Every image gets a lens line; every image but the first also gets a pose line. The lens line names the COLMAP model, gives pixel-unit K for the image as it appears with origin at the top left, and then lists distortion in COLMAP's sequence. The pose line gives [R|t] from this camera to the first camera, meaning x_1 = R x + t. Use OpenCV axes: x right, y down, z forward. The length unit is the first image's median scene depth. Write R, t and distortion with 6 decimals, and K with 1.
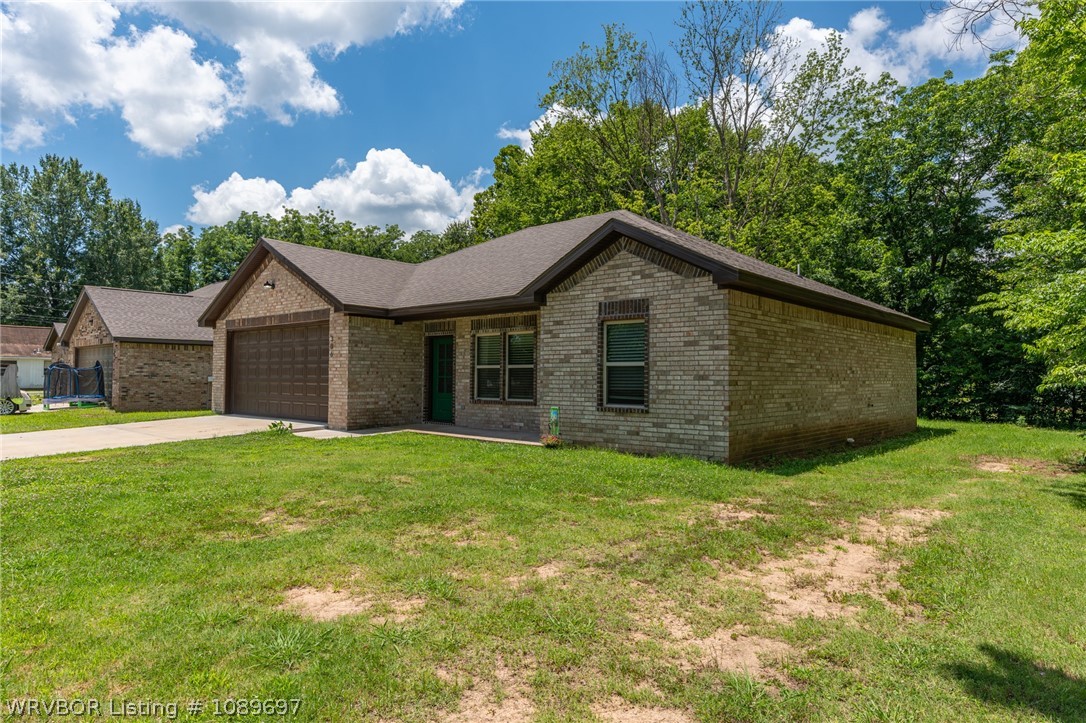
lens RADIAL K [[670.5, 0, 543.0], [0, 670.5, 361.5], [0, 0, 1]] dist [0.000468, -0.000092]
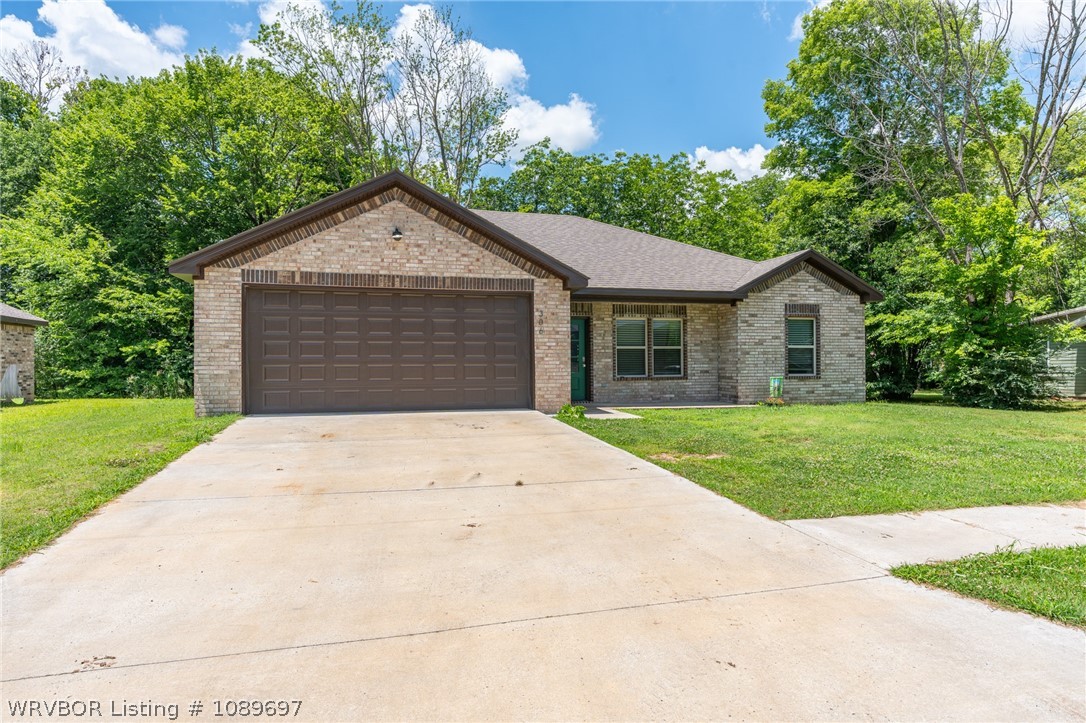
lens RADIAL K [[635.3, 0, 546.0], [0, 635.3, 363.7], [0, 0, 1]] dist [-0.000884, 0.000941]
pose [[0.542551, -0.006019, 0.840001, -1.321706], [-0.012106, 0.999814, 0.014984, 0.026270], [-0.839936, -0.018299, 0.542378, 0.680627]]
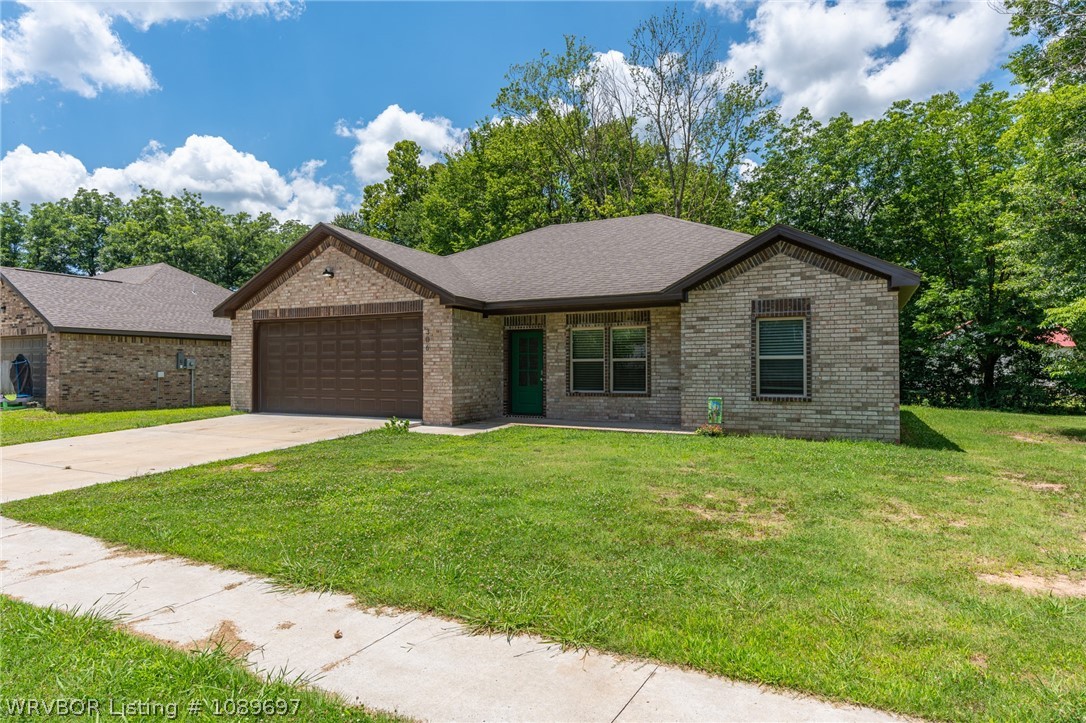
lens RADIAL K [[635.3, 0, 546.0], [0, 635.3, 363.7], [0, 0, 1]] dist [-0.000884, 0.000941]
pose [[0.965706, -0.004339, 0.259600, -0.498030], [0.000675, 0.999899, 0.014202, -0.000766], [-0.259635, -0.013540, 0.965612, 0.093152]]
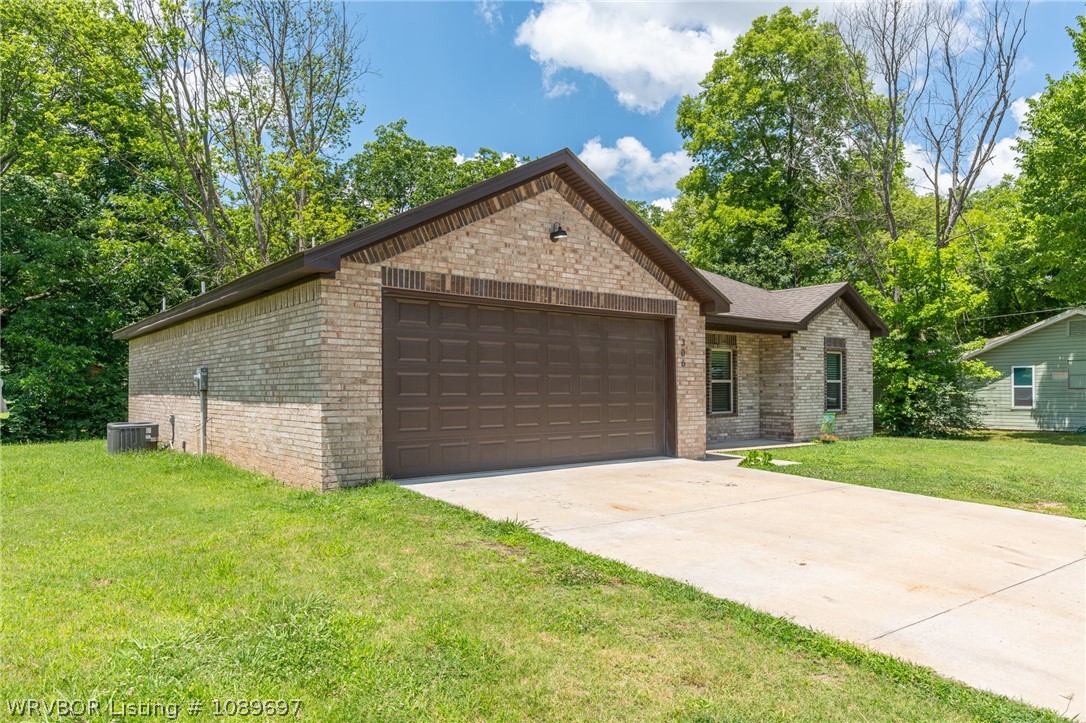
lens RADIAL K [[715.6, 0, 539.1], [0, 715.6, 386.1], [0, 0, 1]] dist [0.001784, 0.000138]
pose [[0.166783, -0.002057, 0.985991, -1.459323], [-0.020435, 0.999776, 0.005542, 0.017821], [-0.985782, -0.021073, 0.166704, 1.315838]]
